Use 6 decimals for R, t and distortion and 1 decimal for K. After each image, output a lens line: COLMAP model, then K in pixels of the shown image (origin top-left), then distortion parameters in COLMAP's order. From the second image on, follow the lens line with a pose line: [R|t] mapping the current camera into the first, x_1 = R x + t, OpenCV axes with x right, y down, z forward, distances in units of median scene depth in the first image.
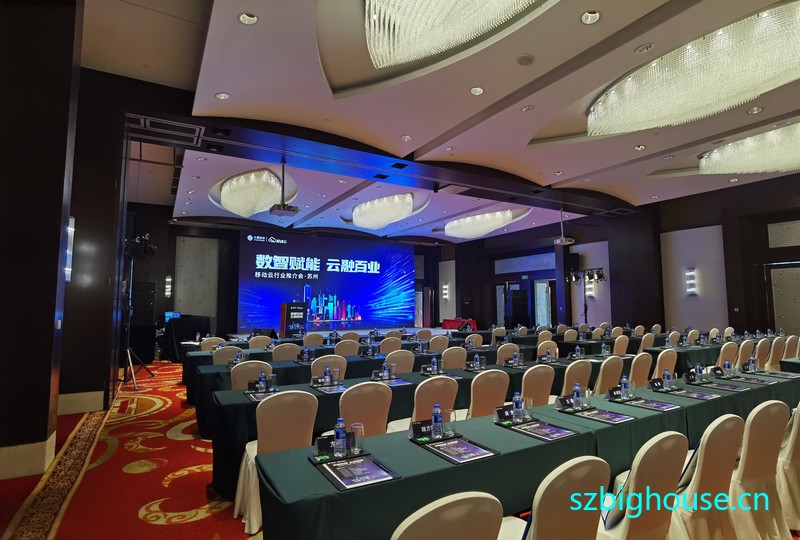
lens RADIAL K [[408.3, 0, 400.0], [0, 408.3, 270.0], [0, 0, 1]] dist [0.036976, -0.072970]
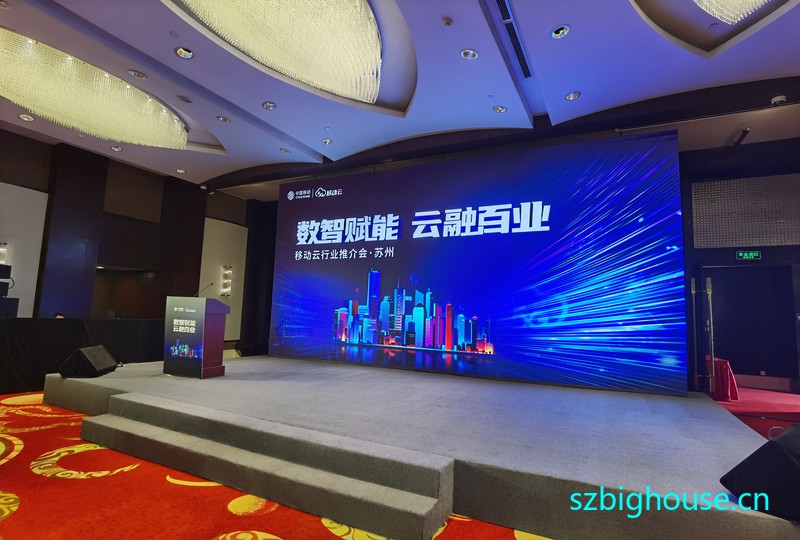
lens RADIAL K [[408.3, 0, 400.0], [0, 408.3, 270.0], [0, 0, 1]] dist [0.036976, -0.072970]
pose [[0.533482, -0.068661, -0.843020, 0.201101], [0.032357, 0.997627, -0.060776, 0.066004], [0.845192, 0.005145, 0.534437, 0.748608]]
